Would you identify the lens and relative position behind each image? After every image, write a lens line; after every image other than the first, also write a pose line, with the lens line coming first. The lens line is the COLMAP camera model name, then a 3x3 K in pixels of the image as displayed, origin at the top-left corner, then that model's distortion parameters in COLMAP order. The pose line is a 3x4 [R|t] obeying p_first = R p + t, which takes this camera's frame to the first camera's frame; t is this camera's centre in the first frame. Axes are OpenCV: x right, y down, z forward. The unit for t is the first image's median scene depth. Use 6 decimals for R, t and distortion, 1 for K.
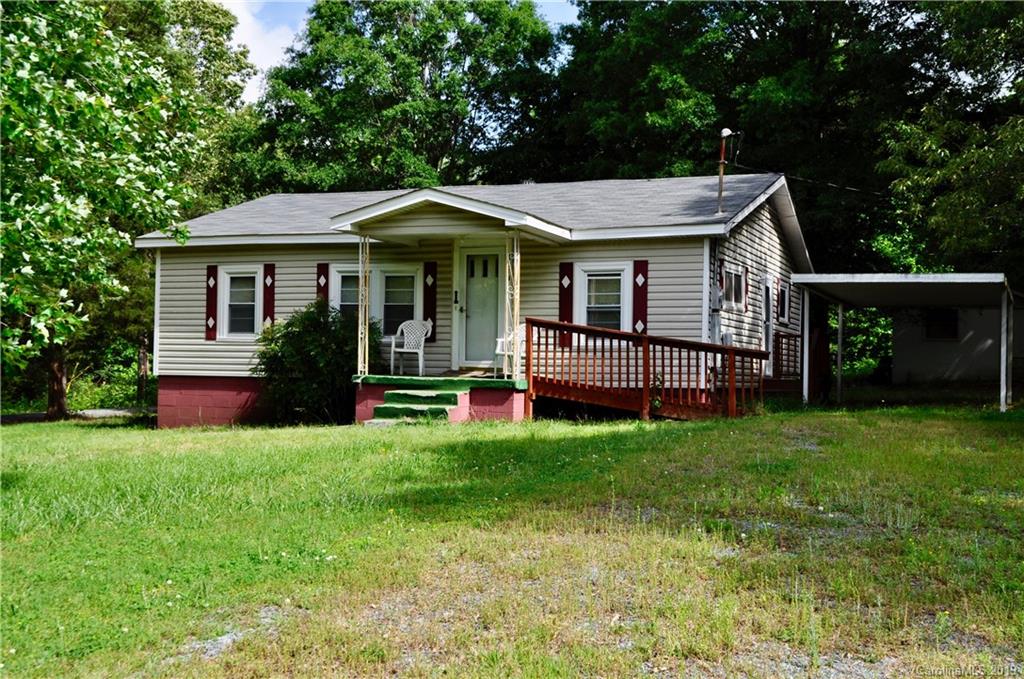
lens RADIAL K [[1266.8, 0, 512.0], [0, 1266.8, 339.5], [0, 0, 1]] dist [-0.002230, -0.025574]
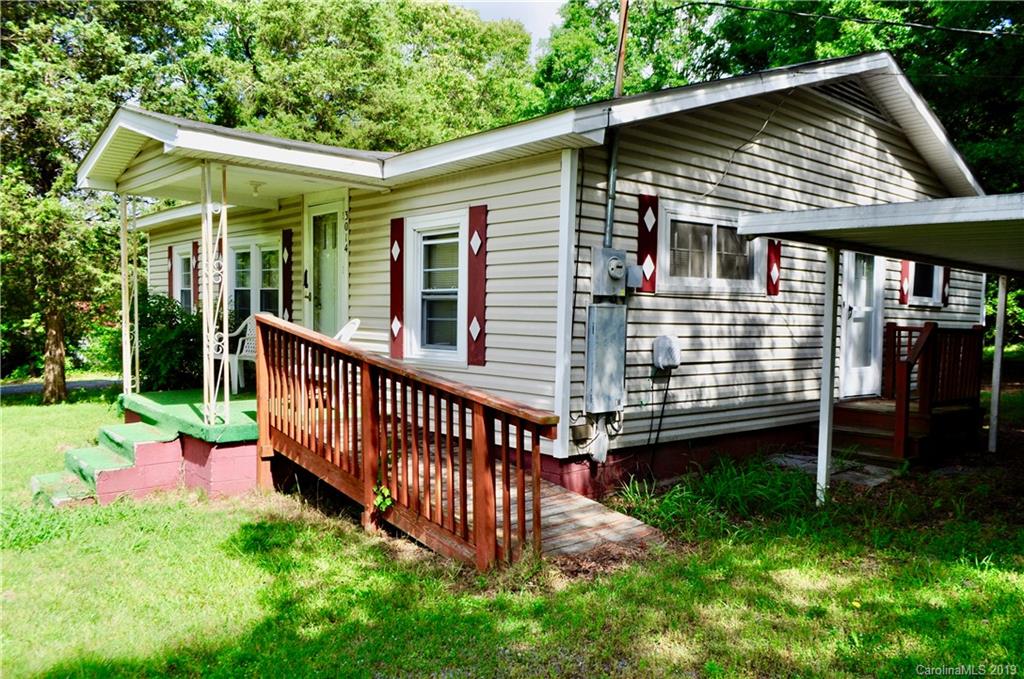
lens RADIAL K [[793.3, 0, 512.0], [0, 793.3, 339.5], [0, 0, 1]] dist [-0.002926, 0.001240]
pose [[0.892385, 0.014673, -0.451035, 0.262291], [0.011664, 0.998387, 0.055556, -0.023723], [0.451123, -0.054838, 0.890775, 0.685781]]
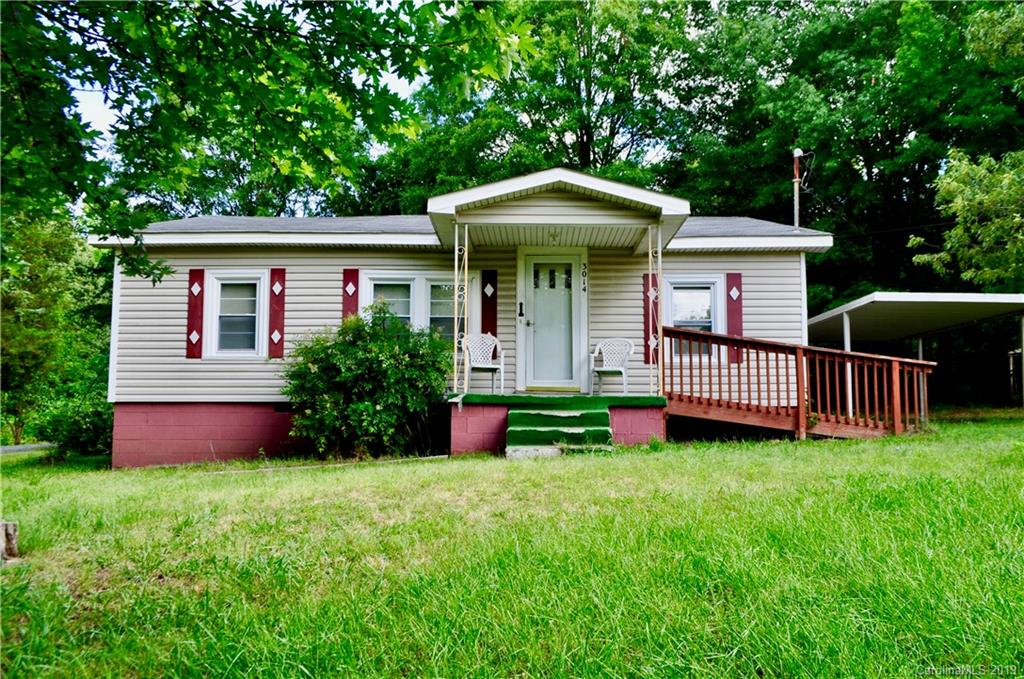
lens RADIAL K [[793.3, 0, 512.0], [0, 793.3, 339.5], [0, 0, 1]] dist [-0.002926, 0.001240]
pose [[0.928368, 0.024738, 0.370837, -0.268026], [0.002546, 0.997336, -0.072905, 0.030052], [-0.371652, 0.068627, 0.925832, 0.500082]]
